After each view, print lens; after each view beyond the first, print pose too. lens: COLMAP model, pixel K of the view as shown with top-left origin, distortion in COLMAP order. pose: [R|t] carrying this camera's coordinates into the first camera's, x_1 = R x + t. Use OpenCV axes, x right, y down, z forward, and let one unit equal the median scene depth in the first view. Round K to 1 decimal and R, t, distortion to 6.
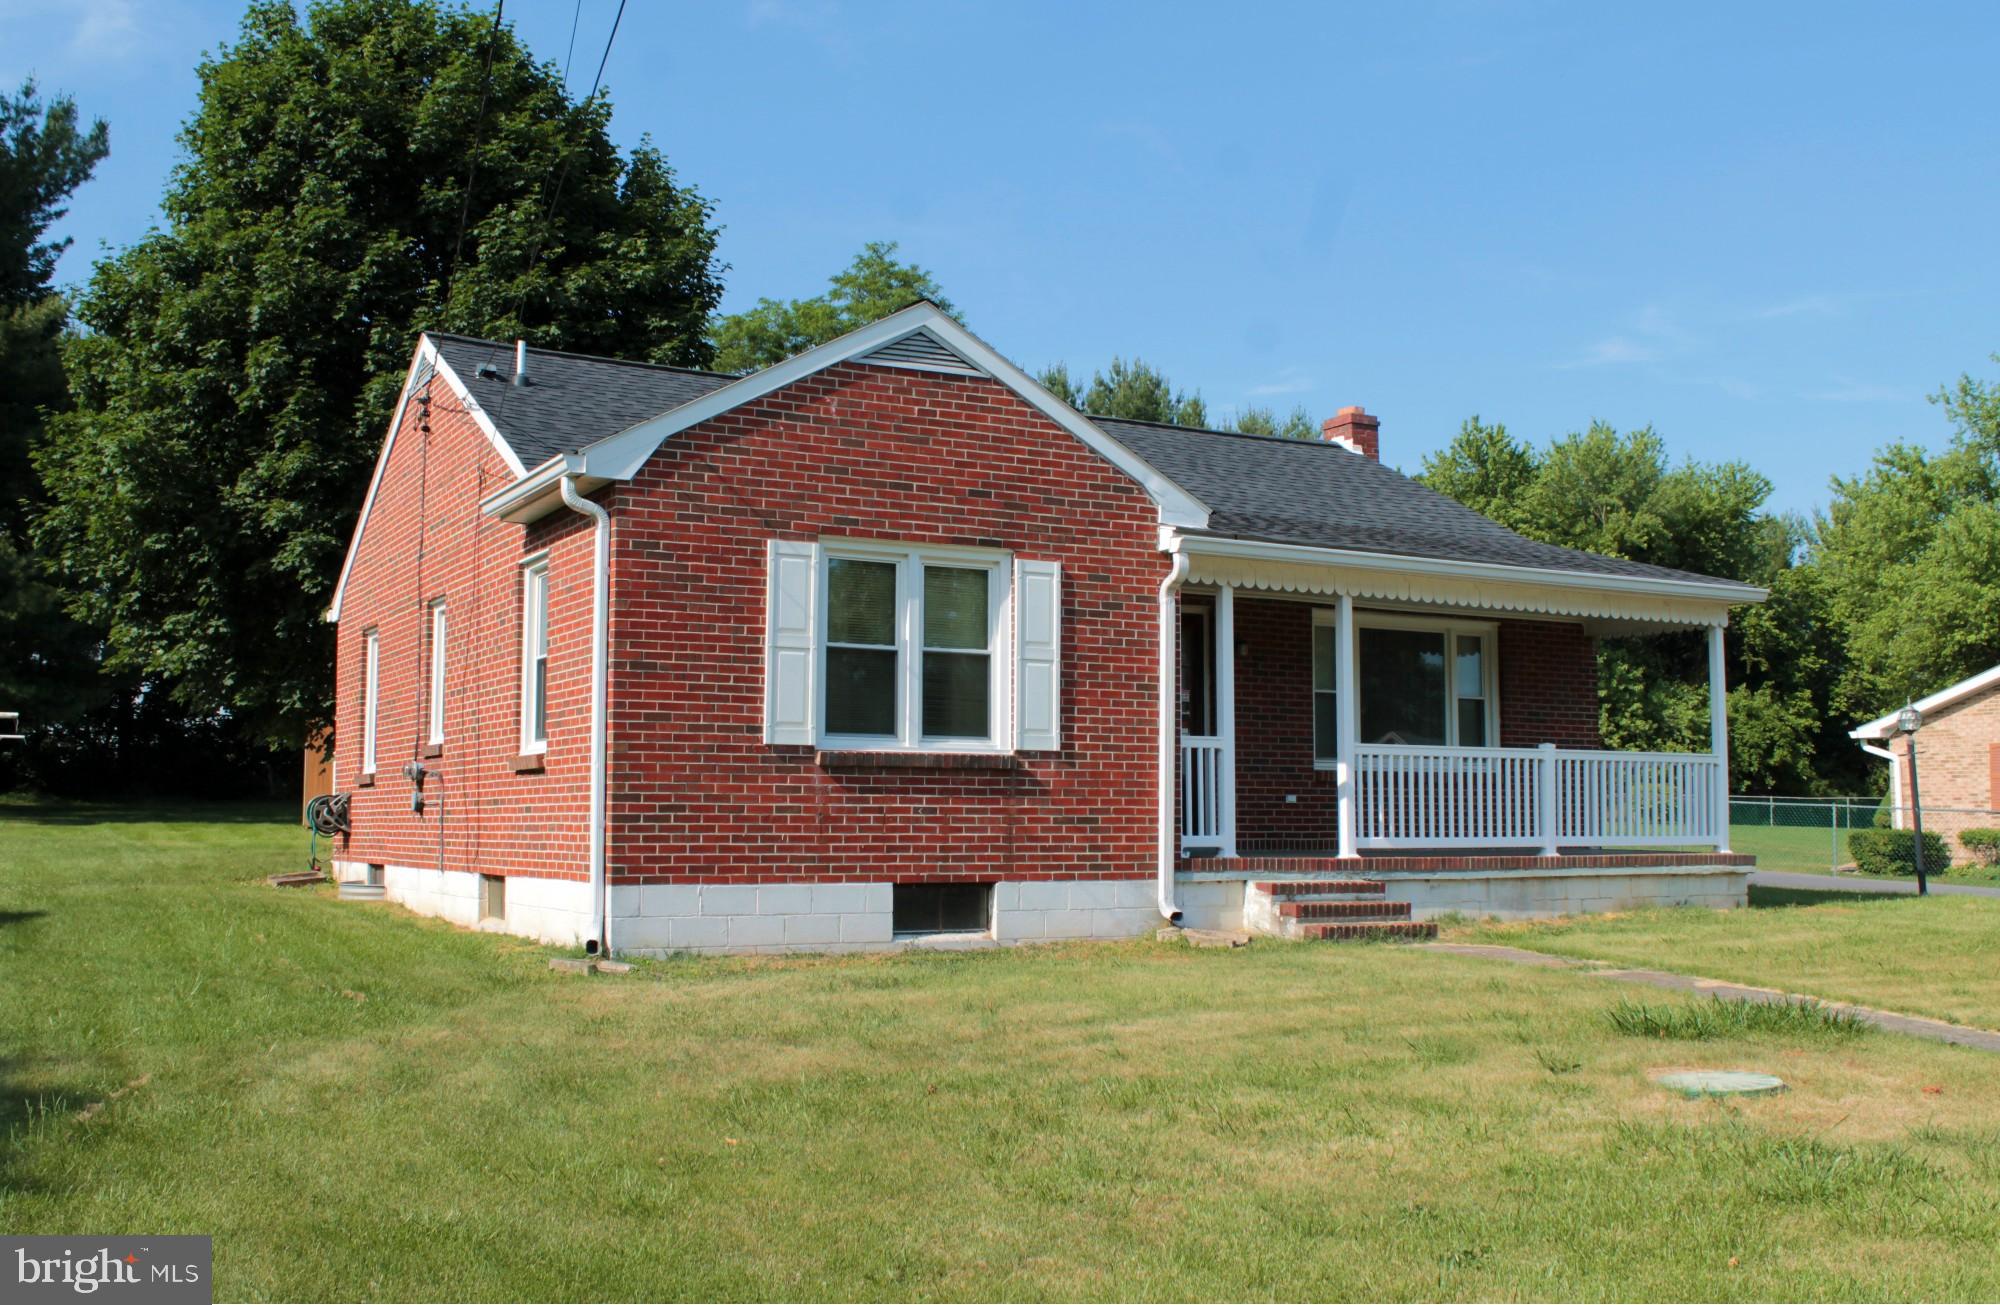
lens RADIAL K [[1906.8, 0, 1000.0], [0, 1906.8, 652.5], [0, 0, 1]] dist [-0.146681, 0.005704]
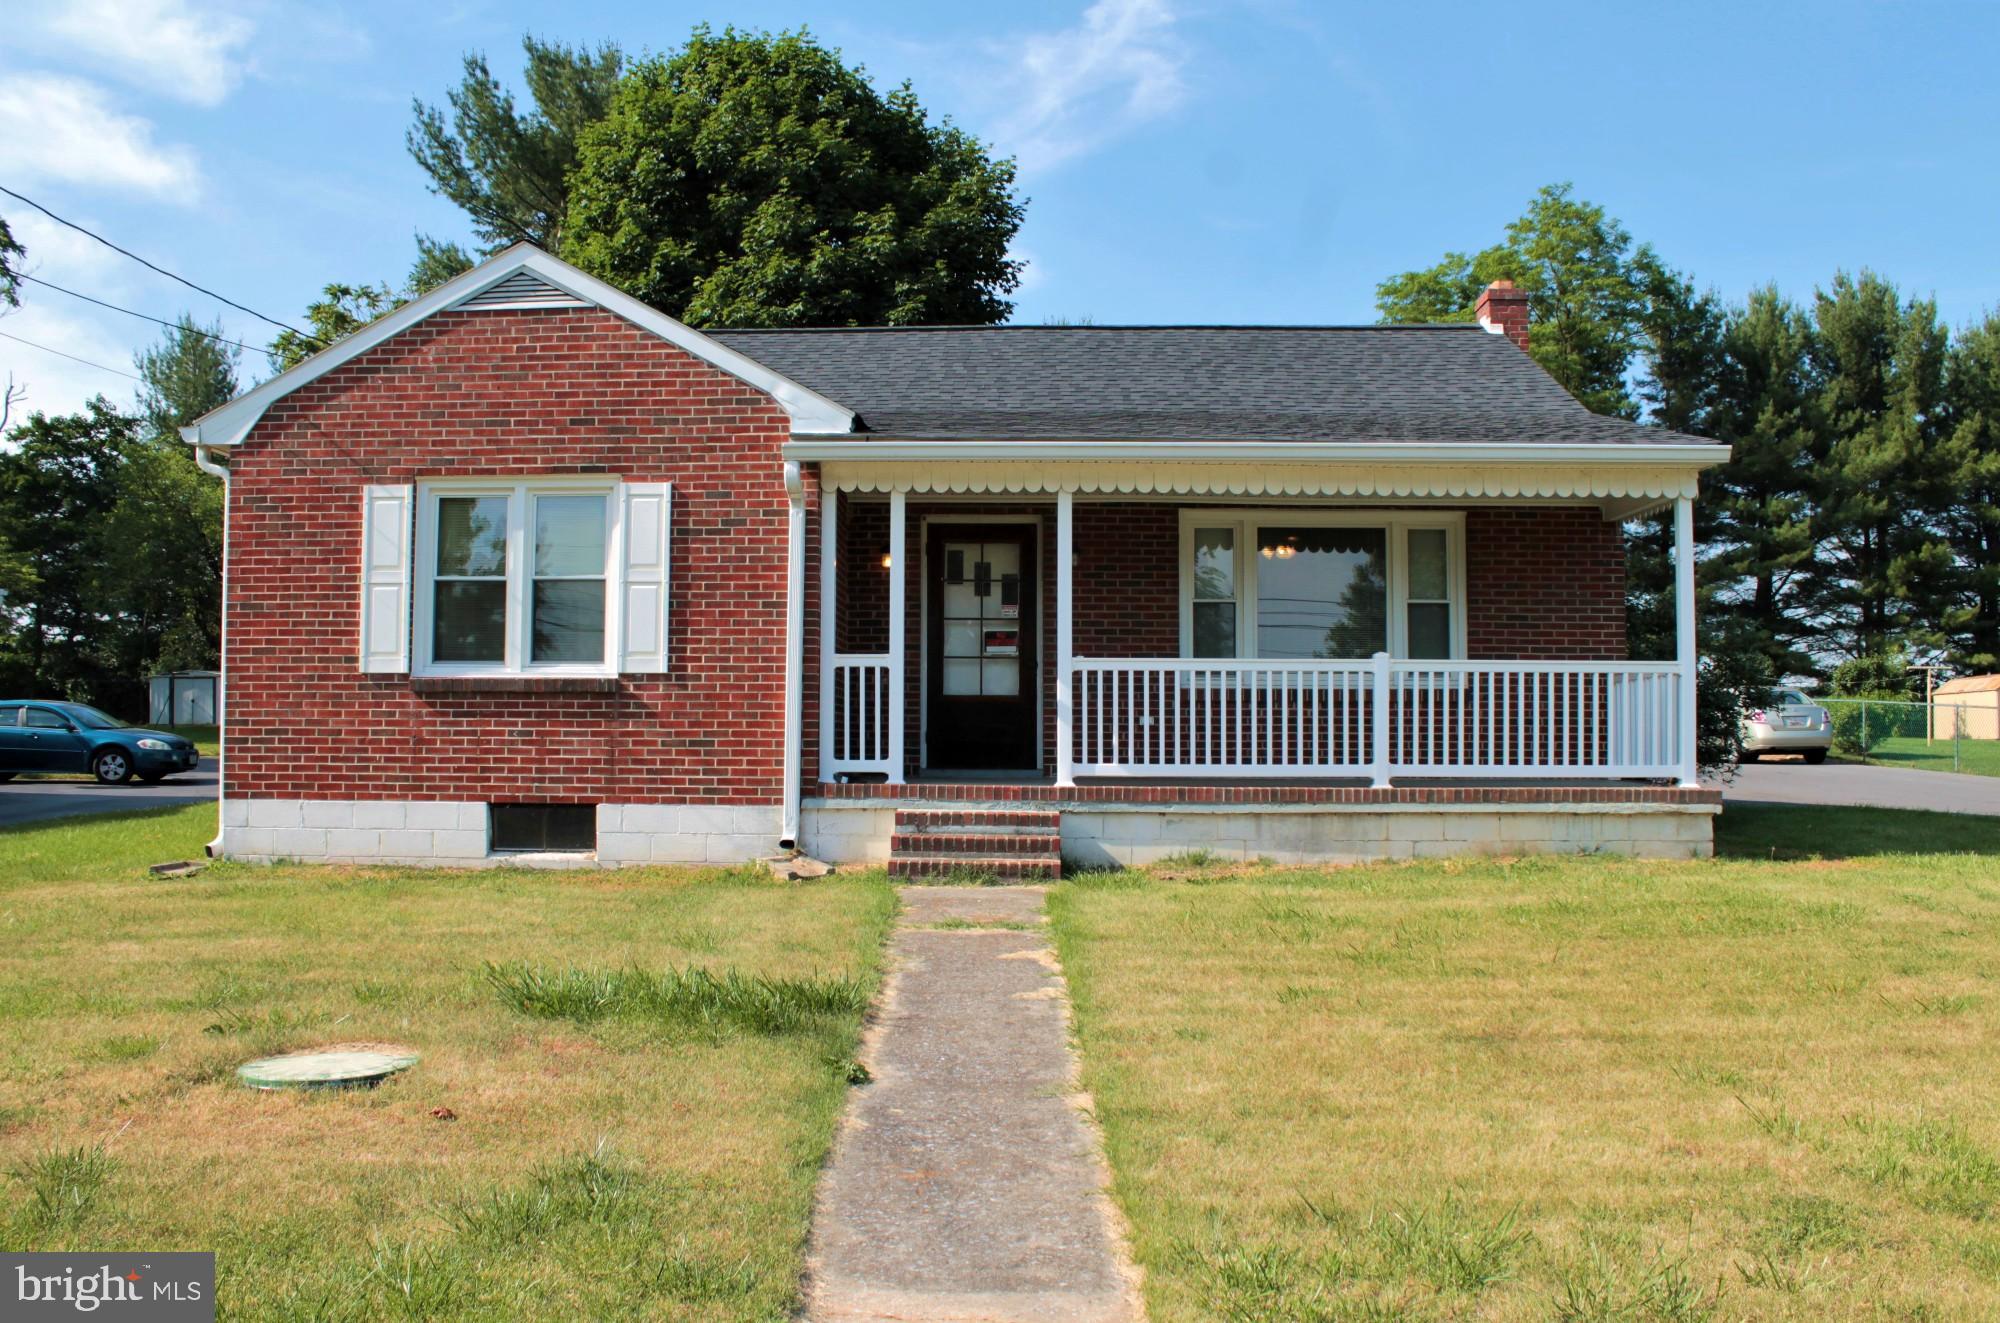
lens RADIAL K [[1713.0, 0, 1000.0], [0, 1713.0, 661.5], [0, 0, 1]] dist [-0.170394, 0.147874]
pose [[0.864771, -0.027172, -0.501431, 0.646657], [0.044756, 0.998732, 0.023066, 0.034286], [0.500169, -0.042389, 0.864890, 0.335110]]
